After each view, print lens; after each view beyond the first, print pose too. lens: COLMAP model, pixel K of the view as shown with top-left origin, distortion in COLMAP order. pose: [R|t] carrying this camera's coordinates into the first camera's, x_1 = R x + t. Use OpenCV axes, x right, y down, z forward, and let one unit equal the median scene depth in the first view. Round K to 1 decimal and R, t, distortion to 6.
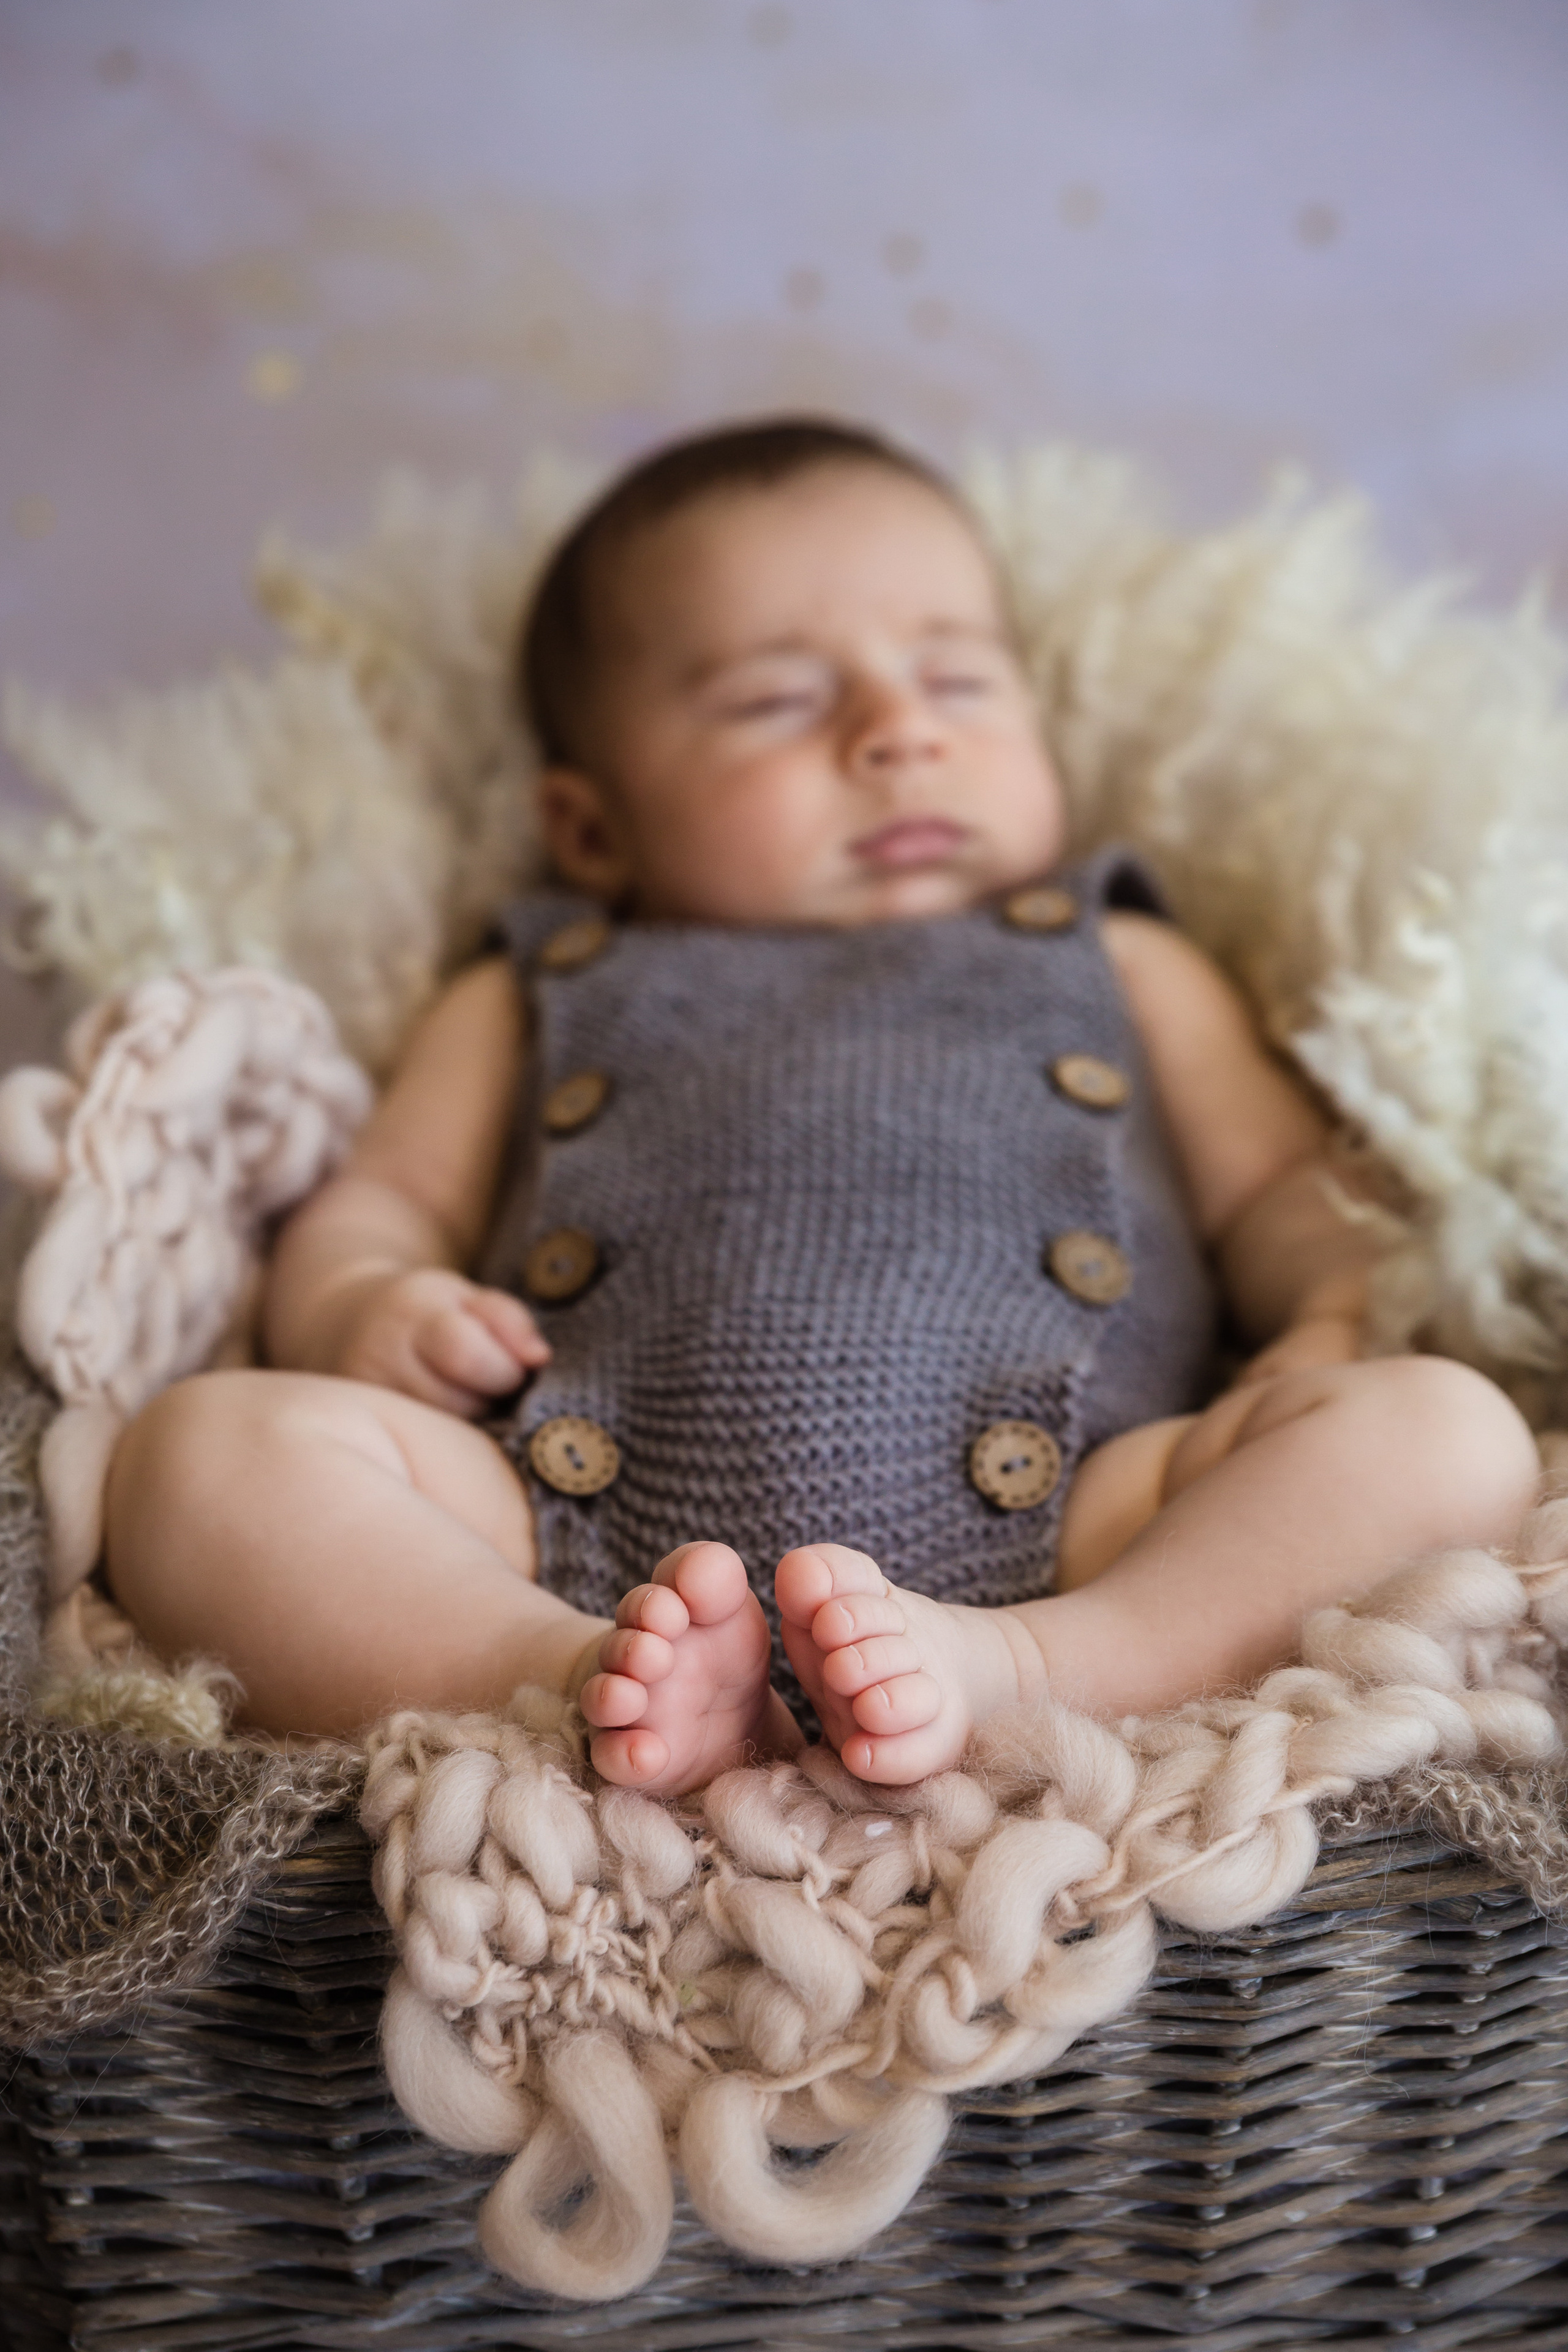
lens RADIAL K [[3728.0, 0, 762.8], [0, 3728.0, 1230.4], [0, 0, 1]] dist [0.124263, 0.000000]
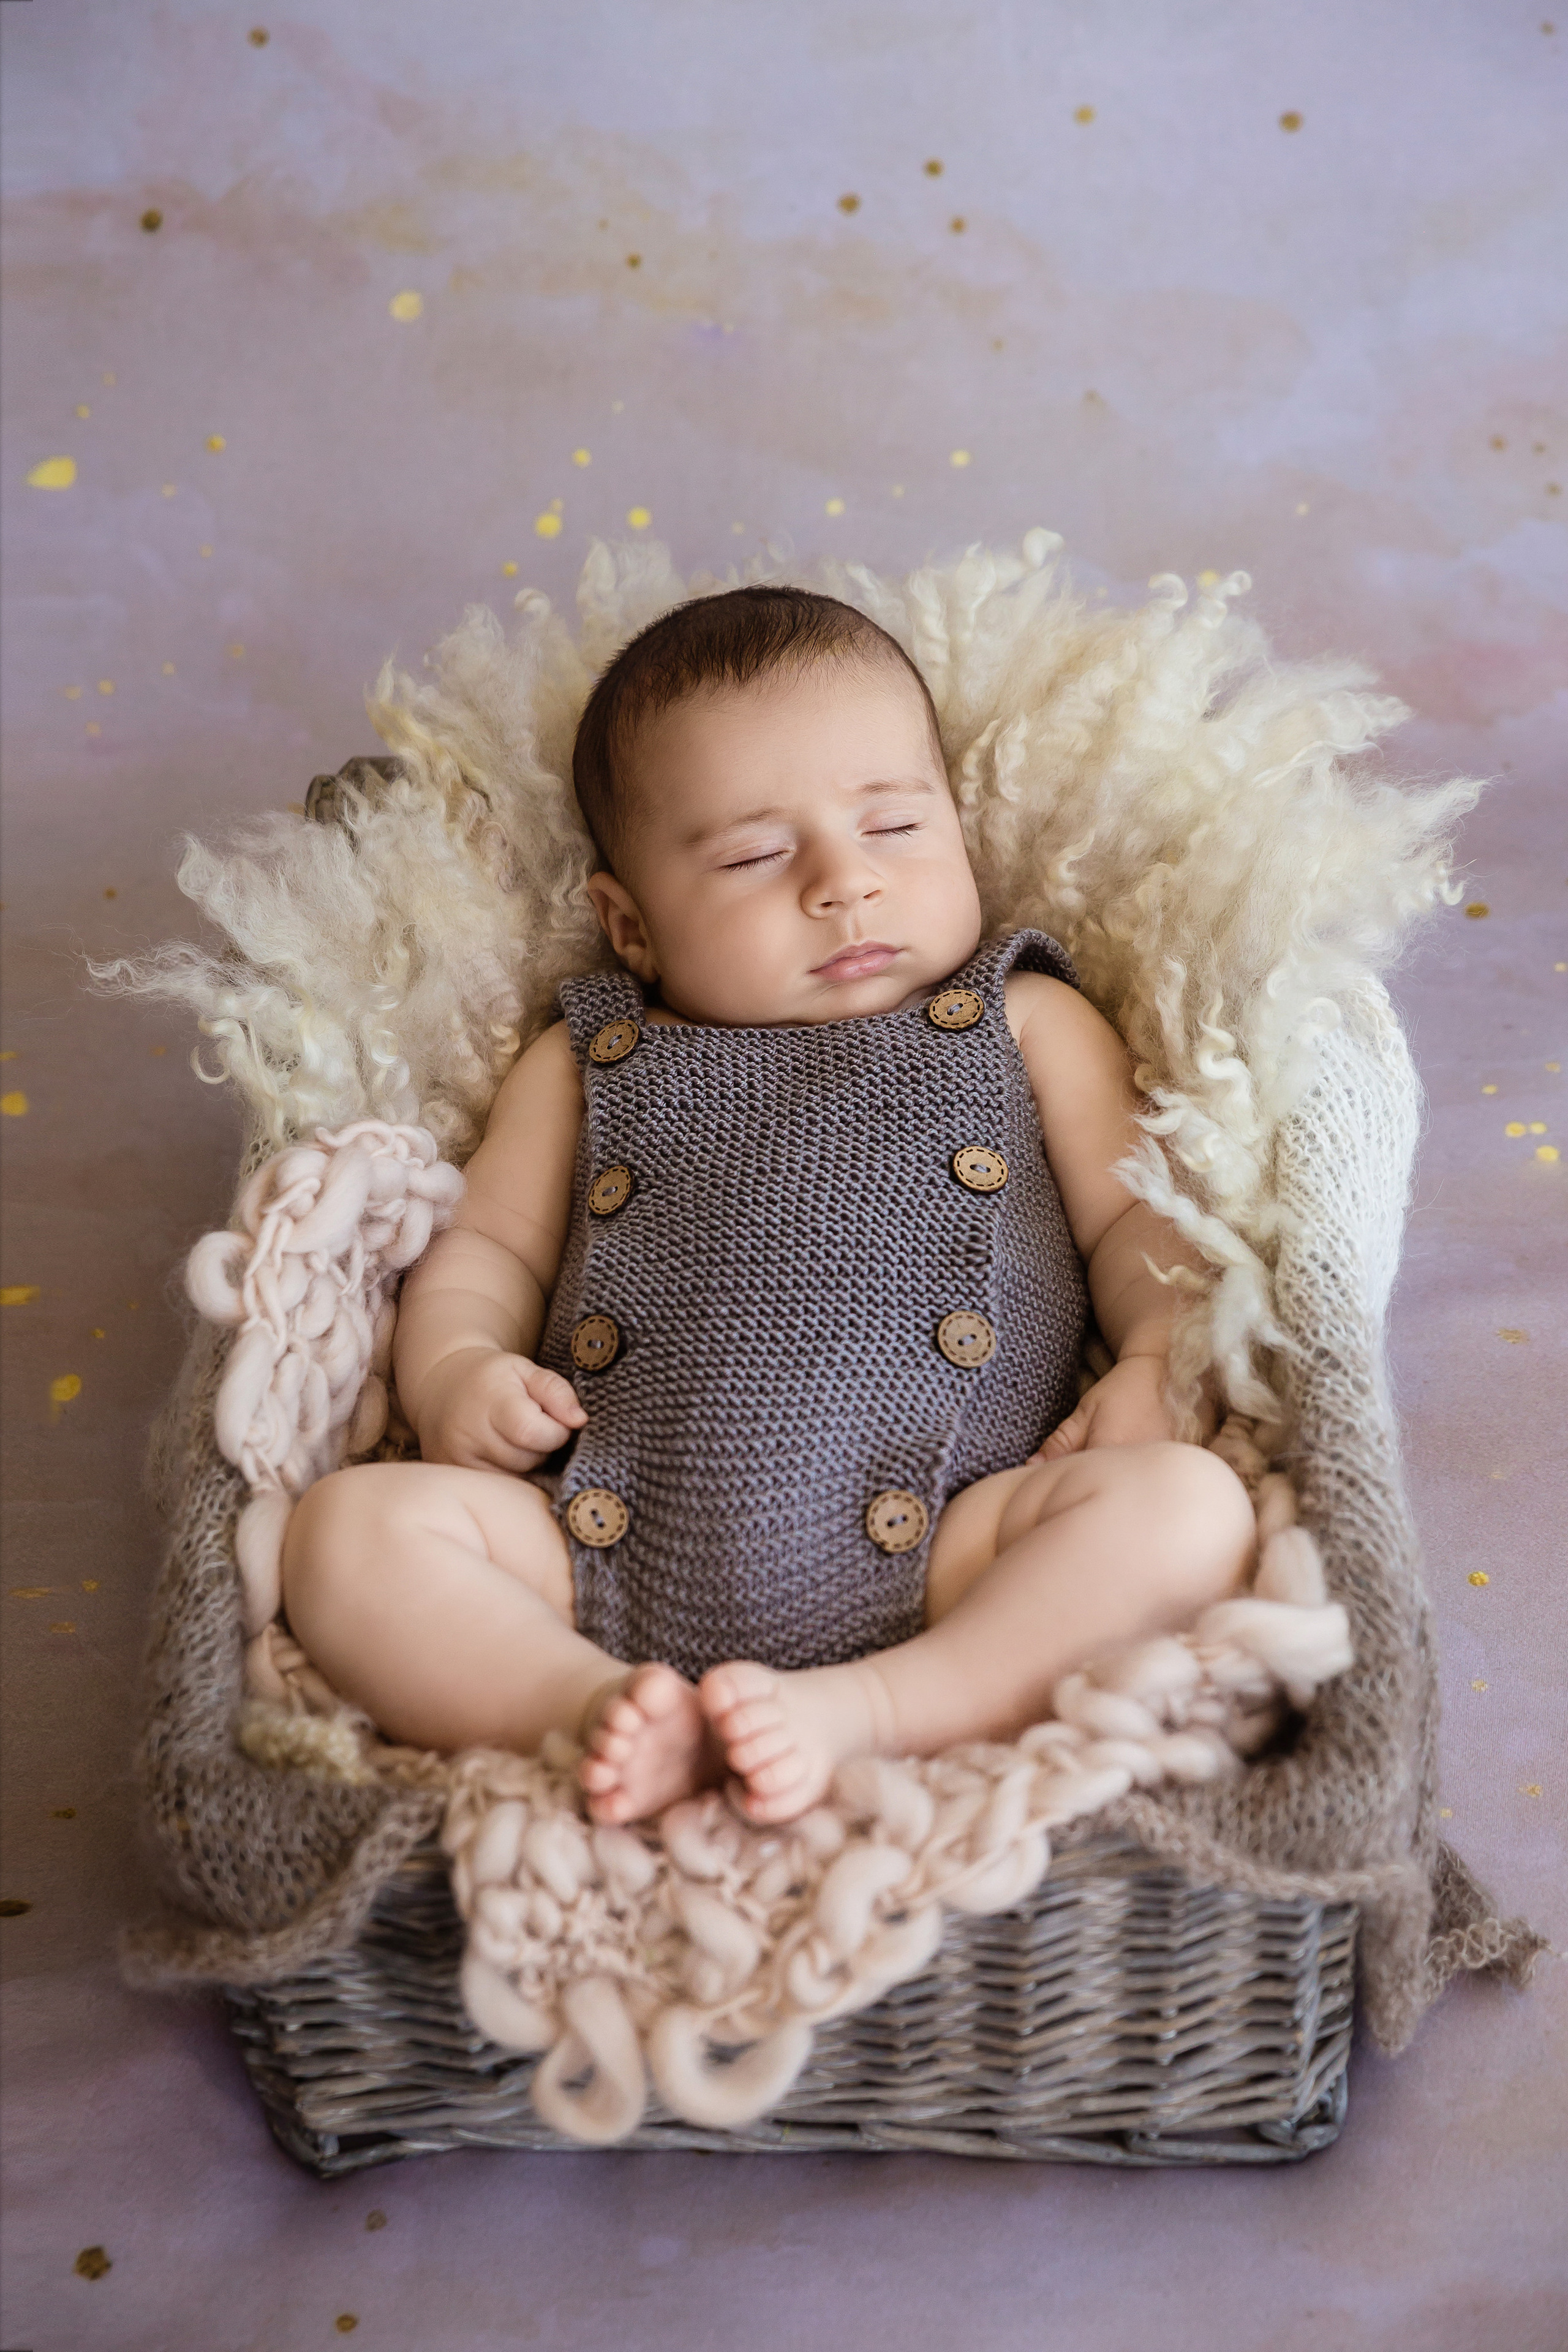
lens RADIAL K [[3728.0, 0, 789.2], [0, 3728.0, 1164.8], [0, 0, 1]] dist [0.124263, 0.000000]
pose [[0.996556, -0.031340, -0.076769, 0.153494], [0.045567, 0.980484, 0.191243, -0.382634], [0.069277, -0.194083, 0.978536, -0.433501]]
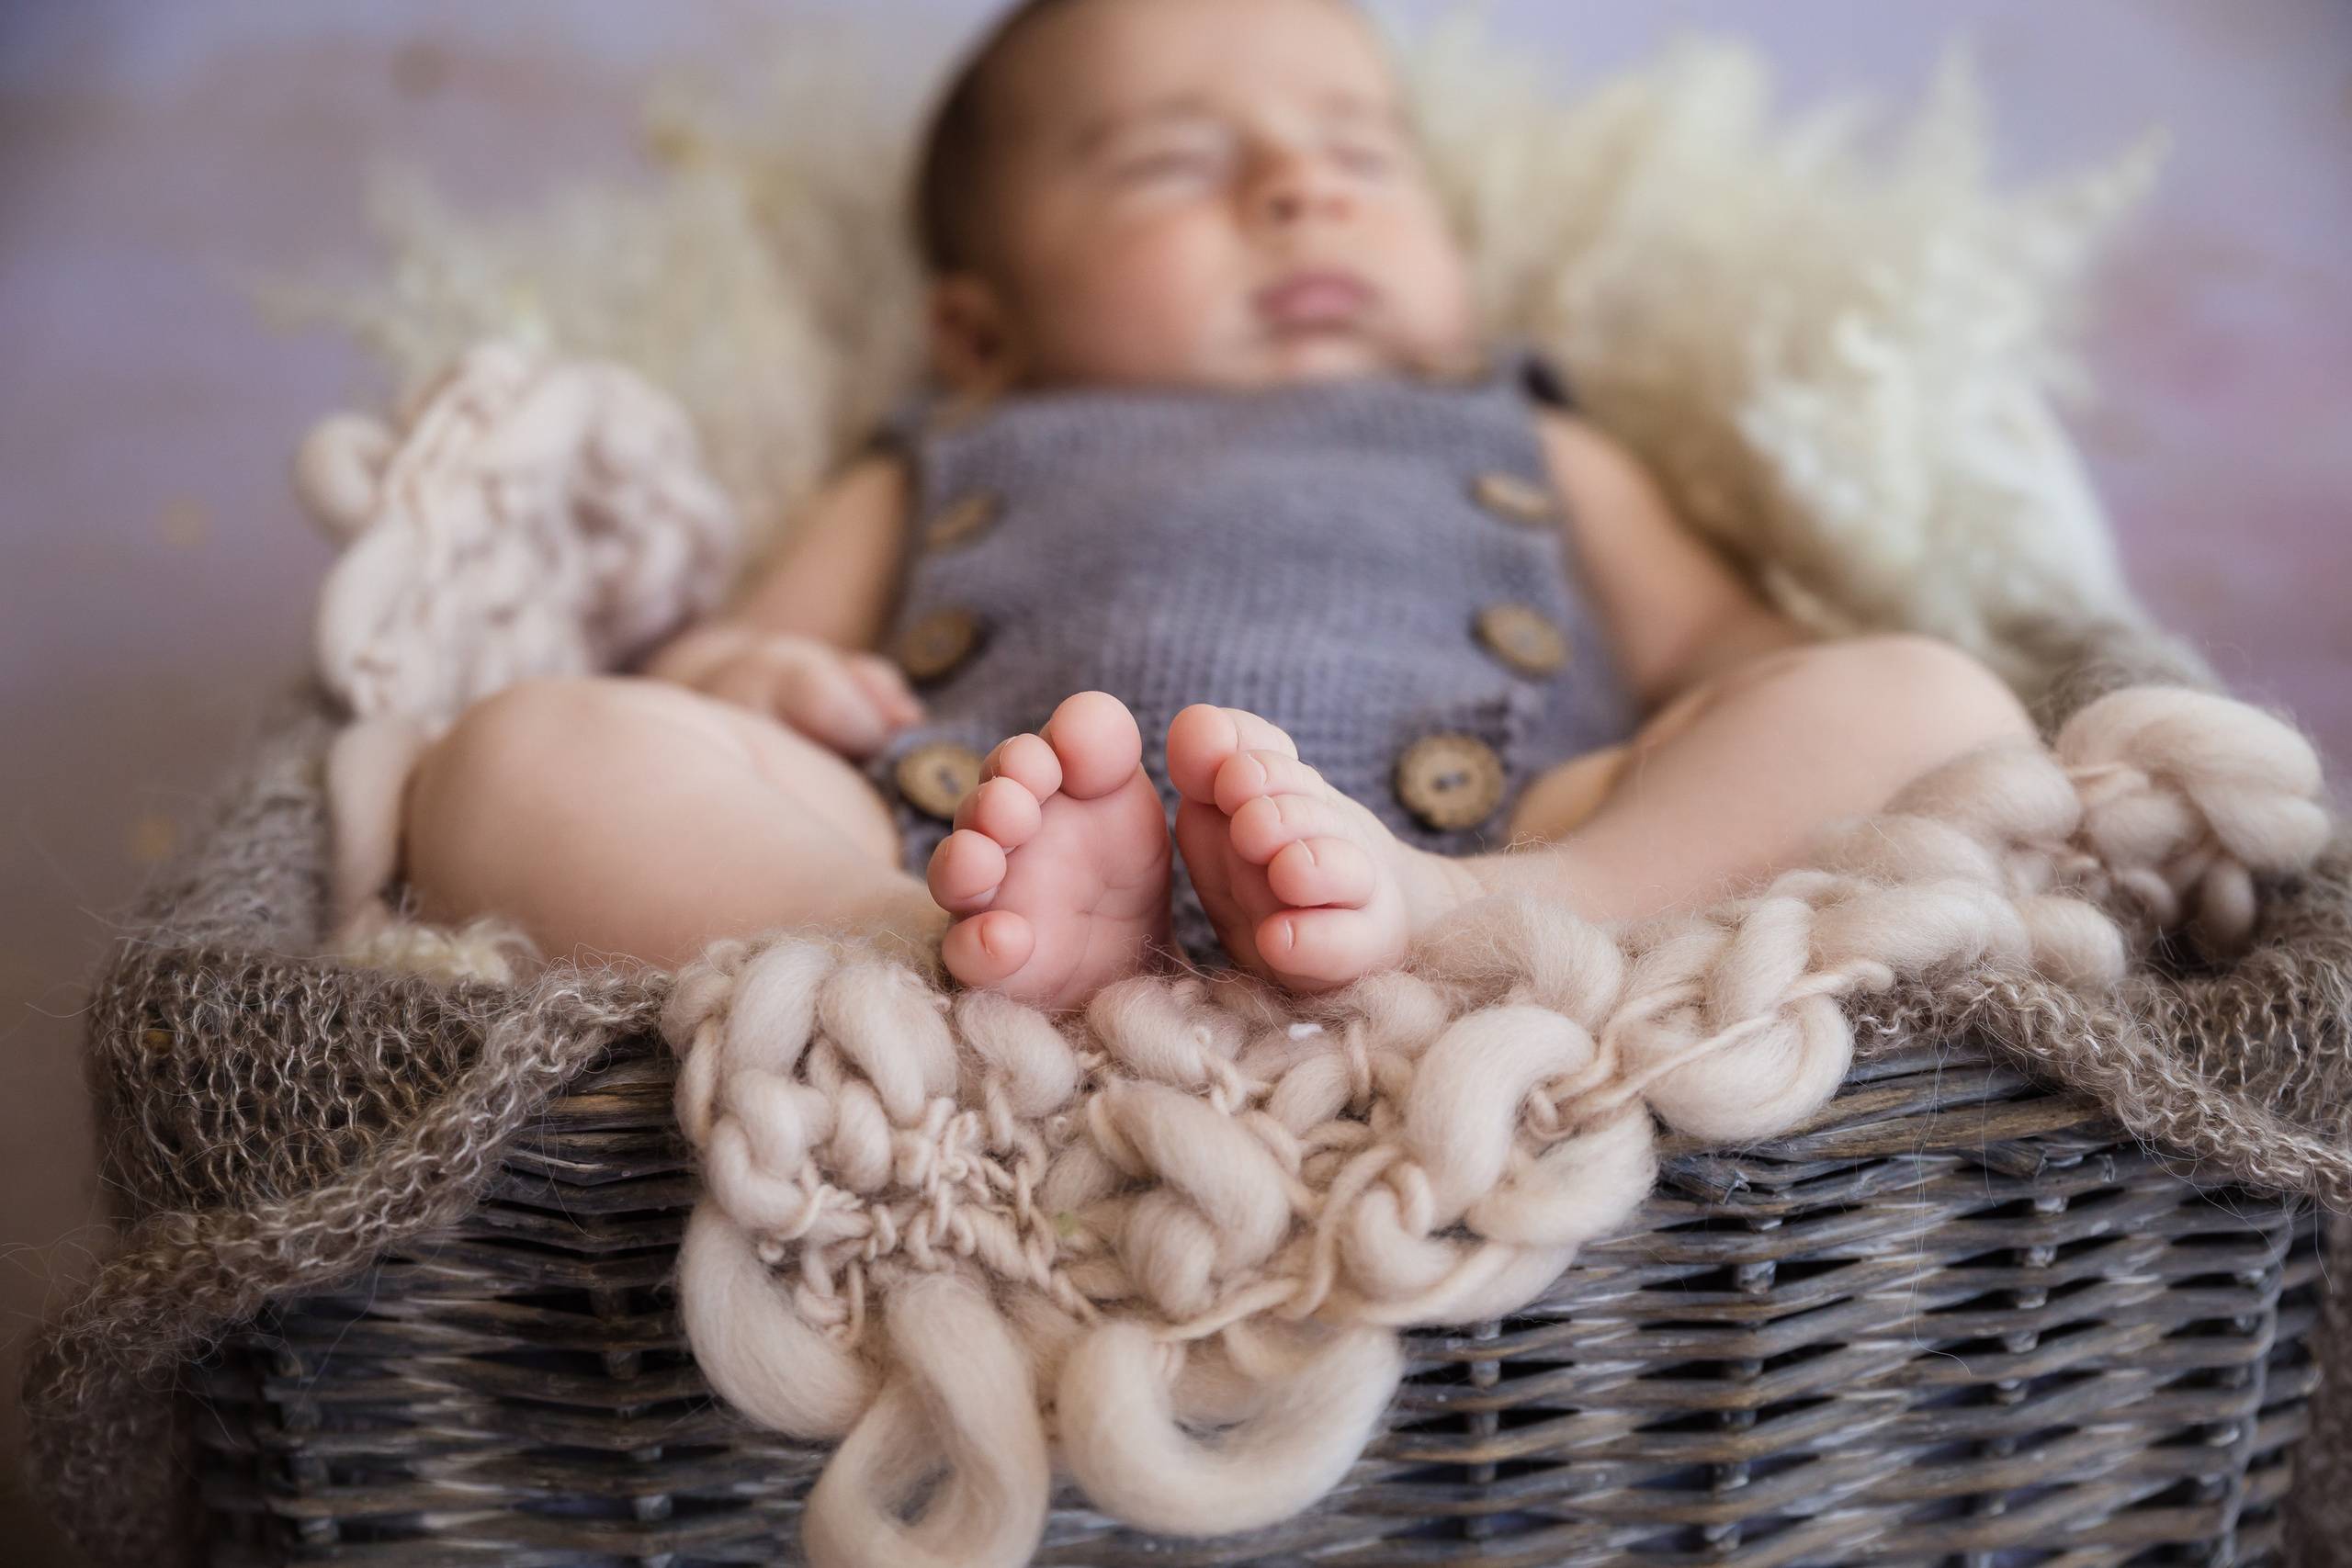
lens RADIAL K [[3184.3, 0, 1175.3], [0, 3184.3, 806.0], [0, 0, 1]] dist [0.043812, 0.000000]
pose [[0.999980, -0.005842, 0.002613, 0.001440], [0.006185, 0.987001, -0.160596, 0.202705], [-0.001641, 0.160609, 0.987017, 0.288905]]
